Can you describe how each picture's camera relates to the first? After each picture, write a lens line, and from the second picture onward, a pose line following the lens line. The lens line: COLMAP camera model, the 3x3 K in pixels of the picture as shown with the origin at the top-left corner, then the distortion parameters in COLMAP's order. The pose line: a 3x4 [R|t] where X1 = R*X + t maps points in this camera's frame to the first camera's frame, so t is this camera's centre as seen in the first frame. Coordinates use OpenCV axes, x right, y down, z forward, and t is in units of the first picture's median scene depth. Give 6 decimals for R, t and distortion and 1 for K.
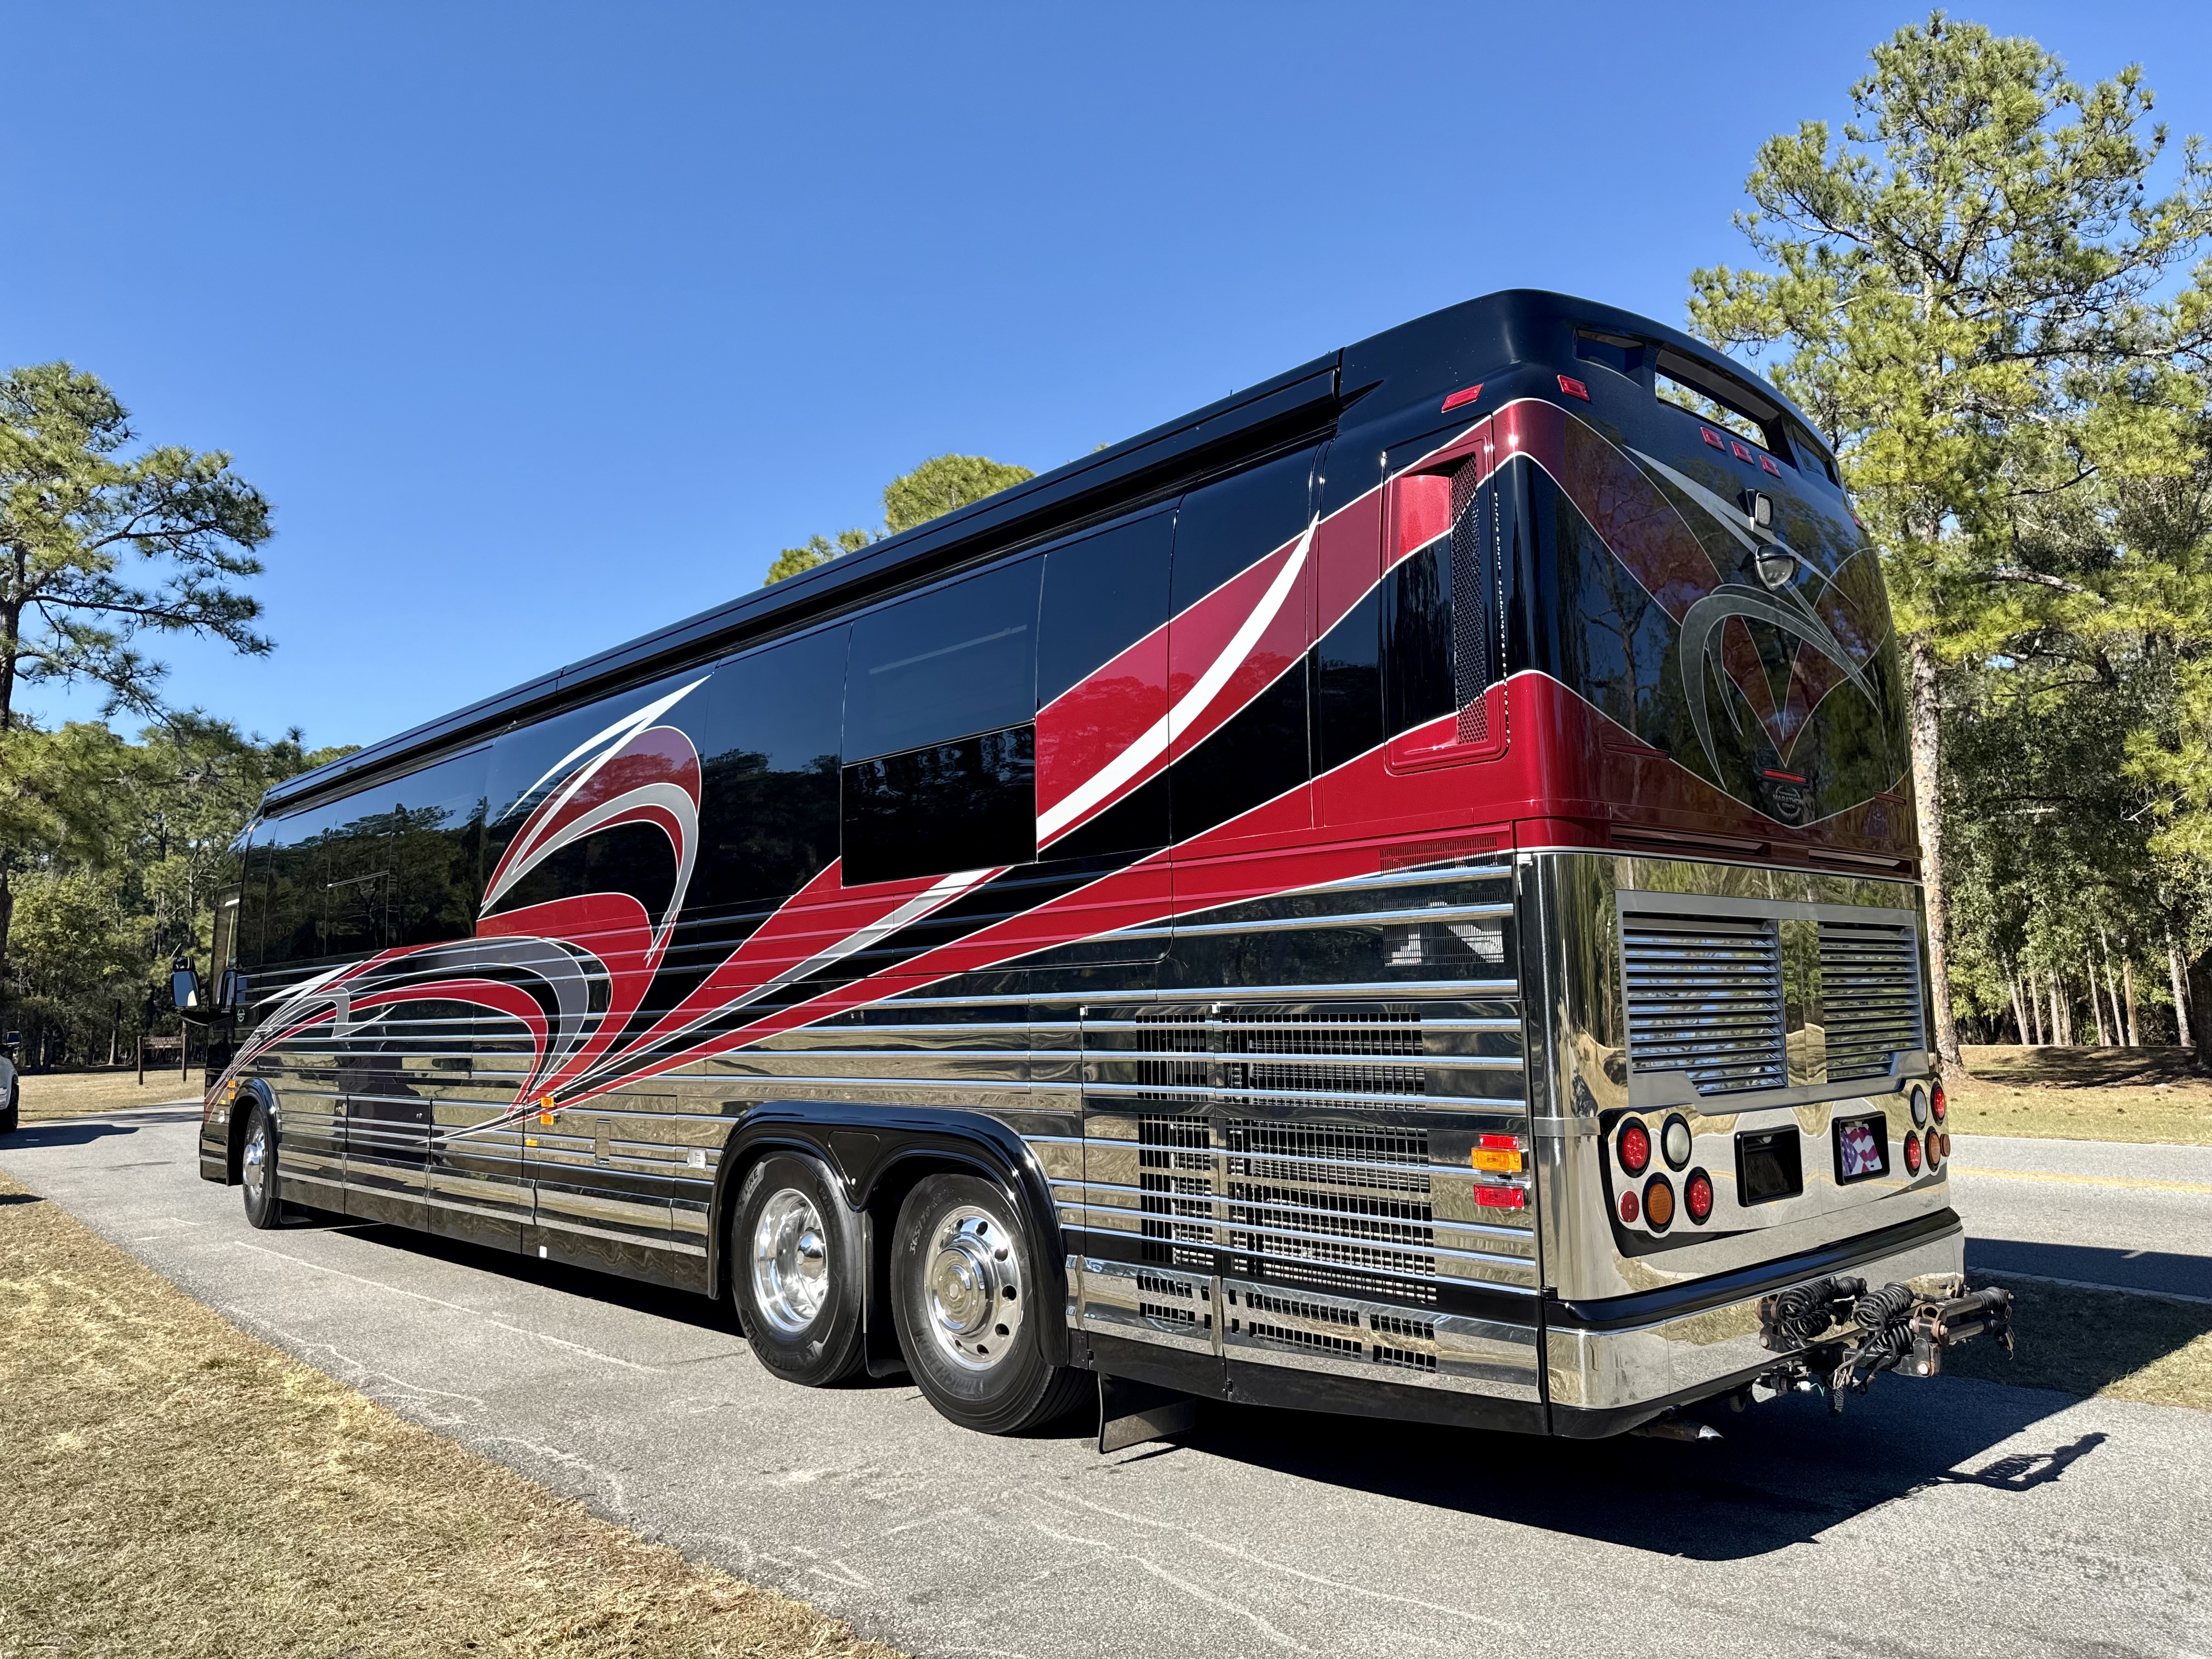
lens RADIAL K [[1577.8, 0, 1050.6], [0, 1577.8, 785.0], [0, 0, 1]] dist [0.050160, -0.038225]
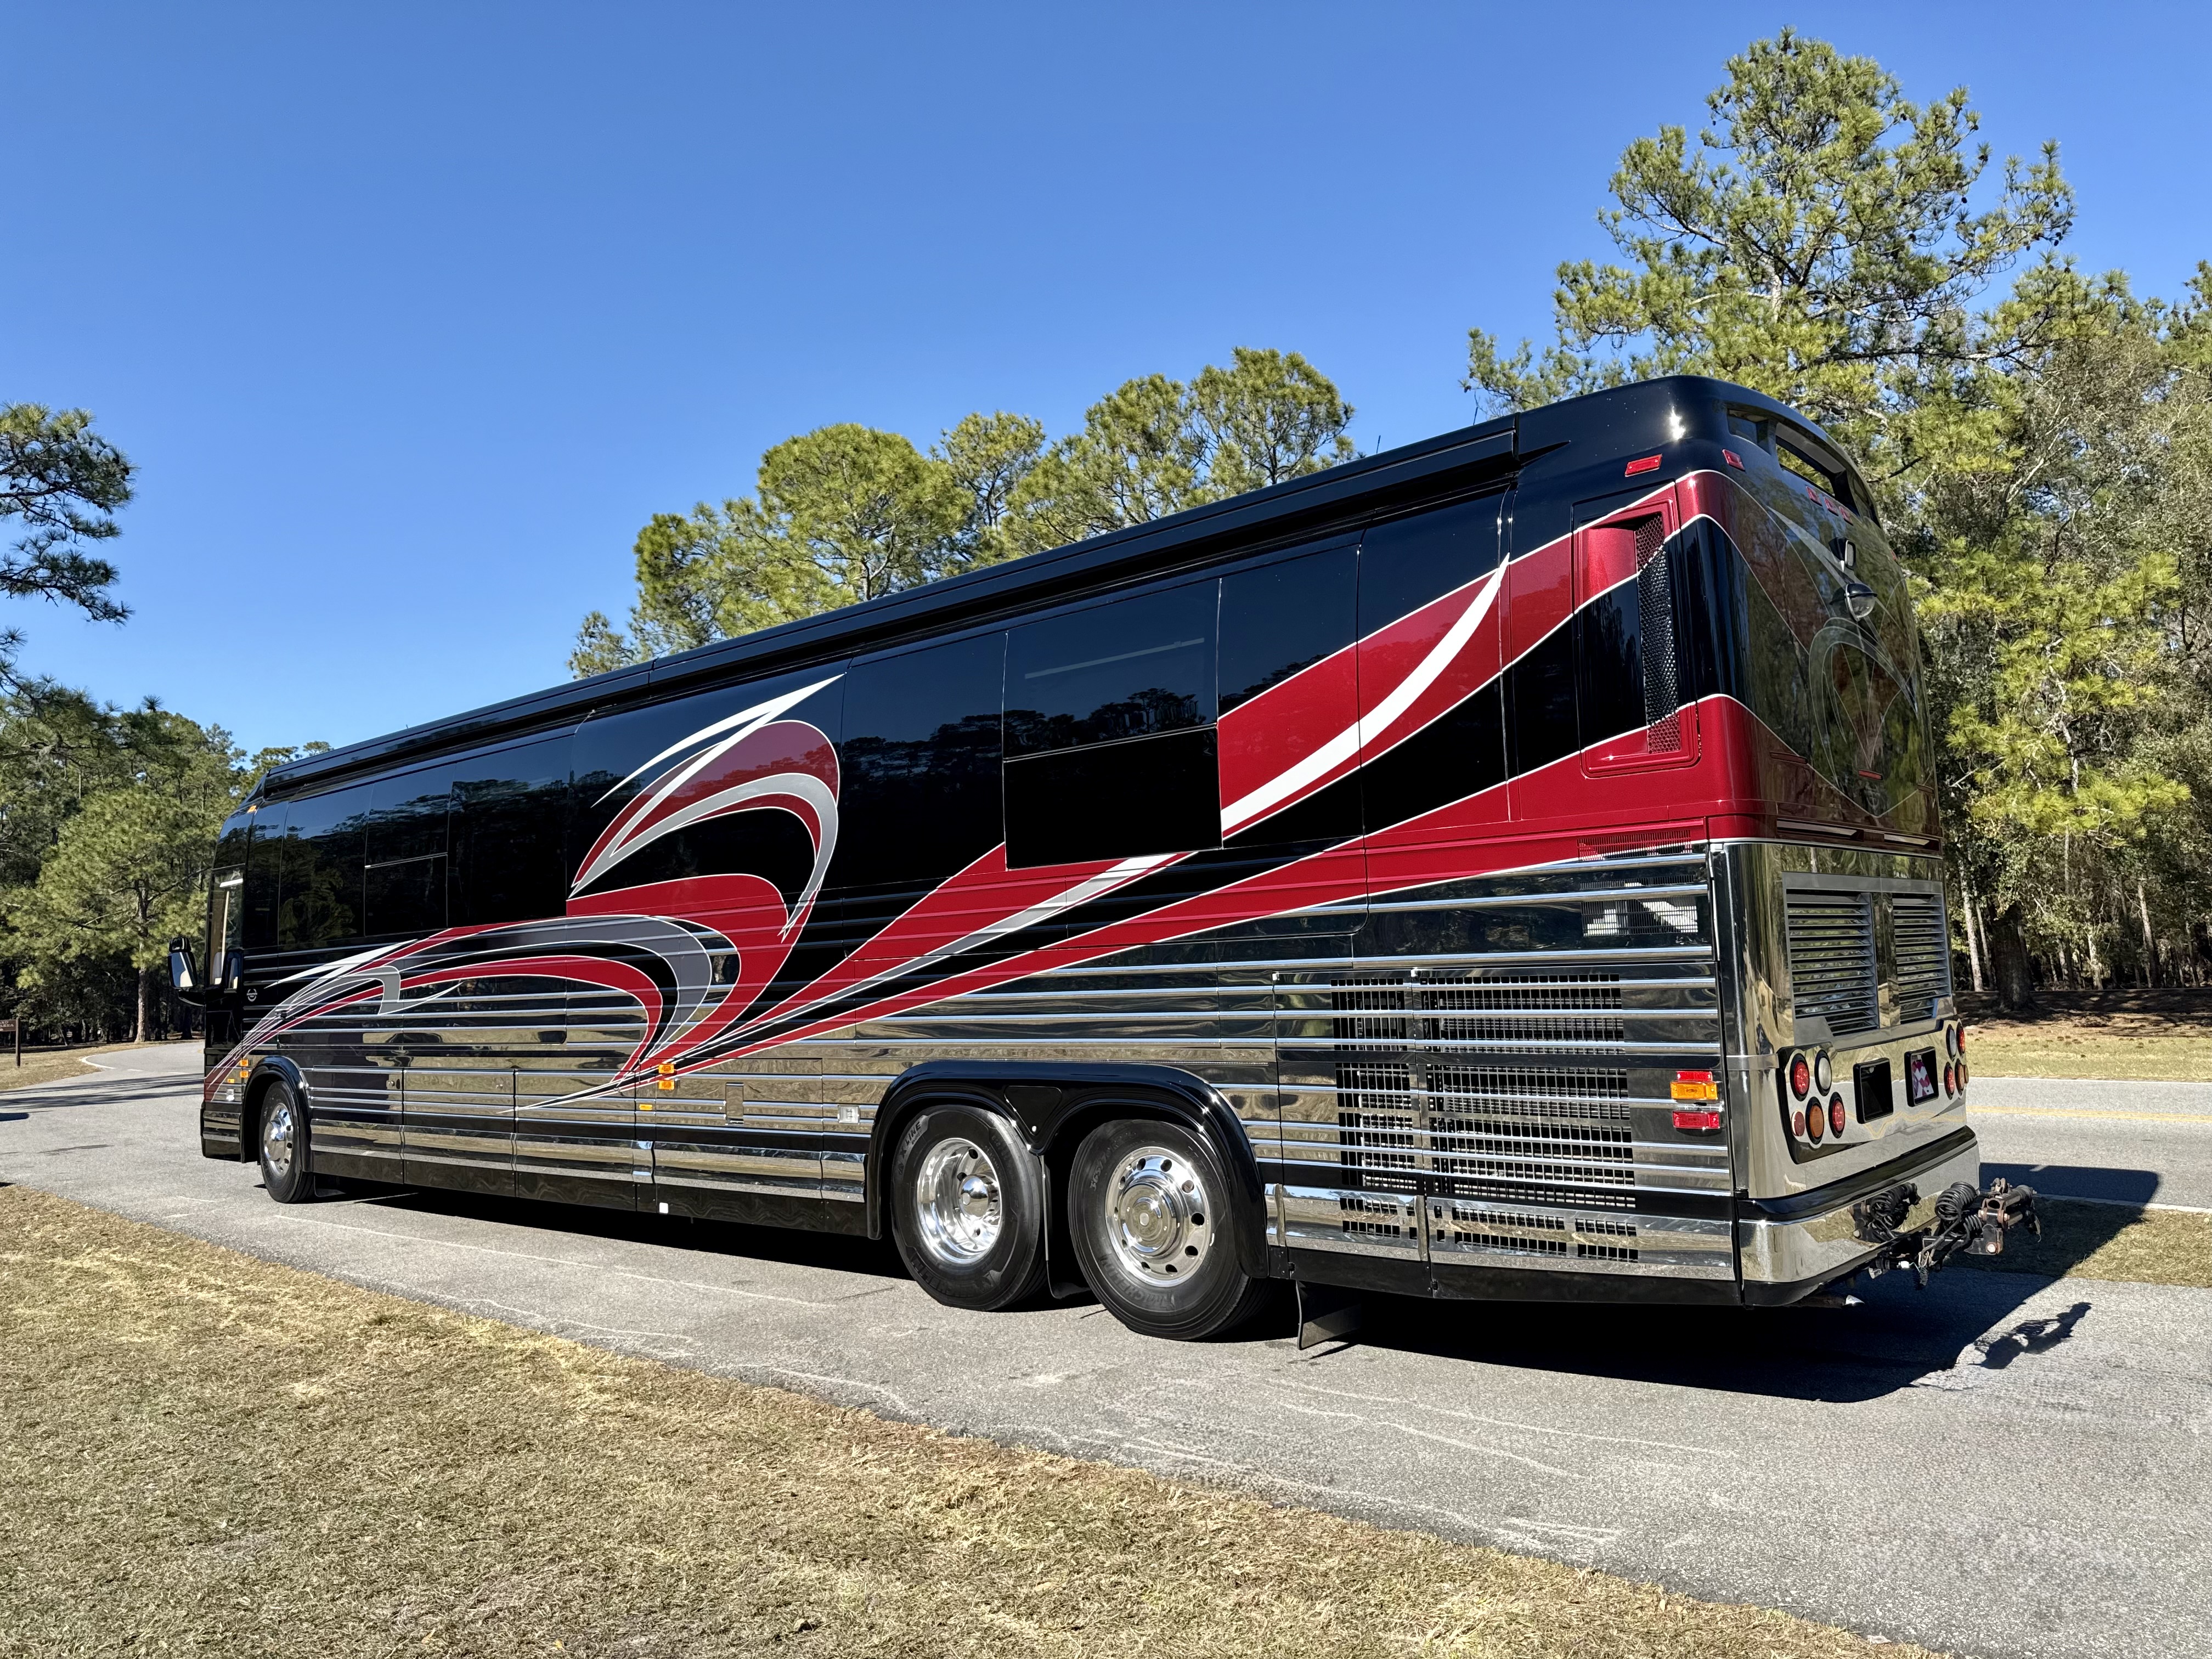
lens RADIAL K [[1591.7, 0, 1041.6], [0, 1591.7, 789.3], [0, 0, 1]] dist [0.040814, -0.034078]
pose [[0.994917, -0.004965, 0.100580, -0.058907], [0.002461, 0.999684, 0.025001, -0.005343], [-0.100672, -0.024626, 0.994615, -0.031743]]
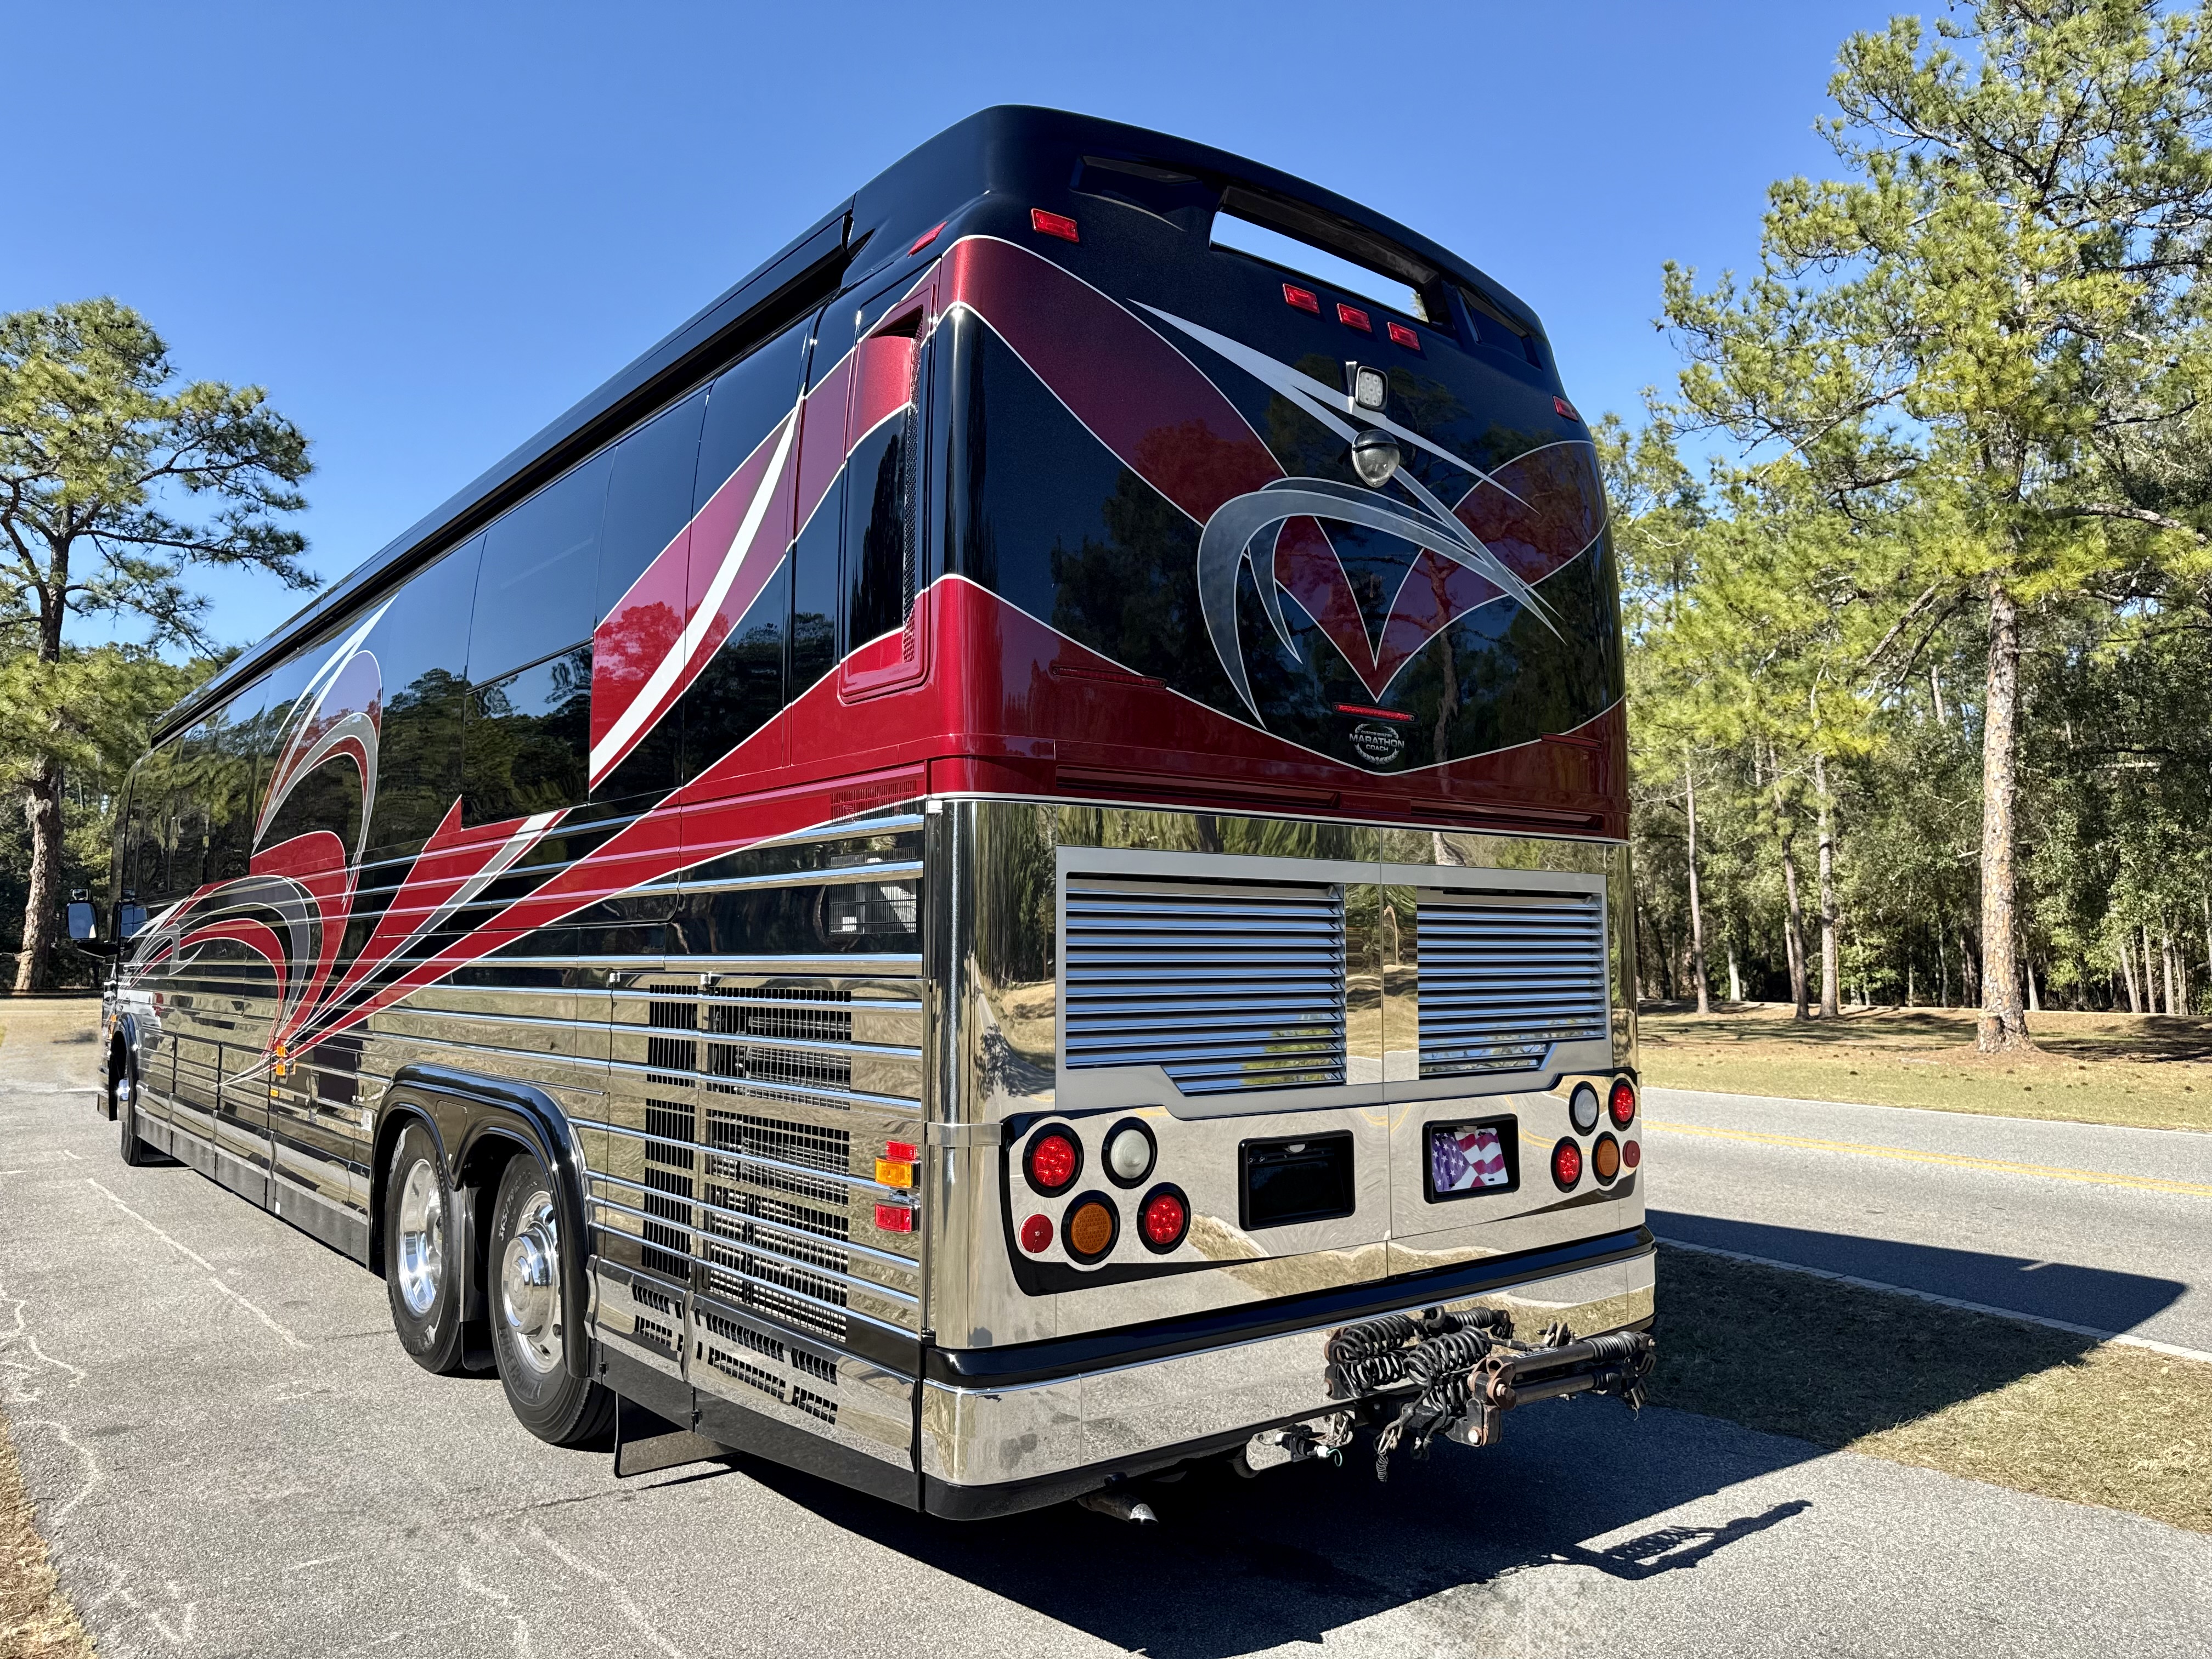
lens RADIAL K [[1577.8, 0, 1050.6], [0, 1577.8, 785.0], [0, 0, 1]] dist [0.050160, -0.038225]
pose [[0.997447, 0.012862, -0.070246, 0.069983], [-0.010347, 0.999297, 0.036038, 0.000989], [0.070660, -0.035219, 0.996878, 0.033364]]
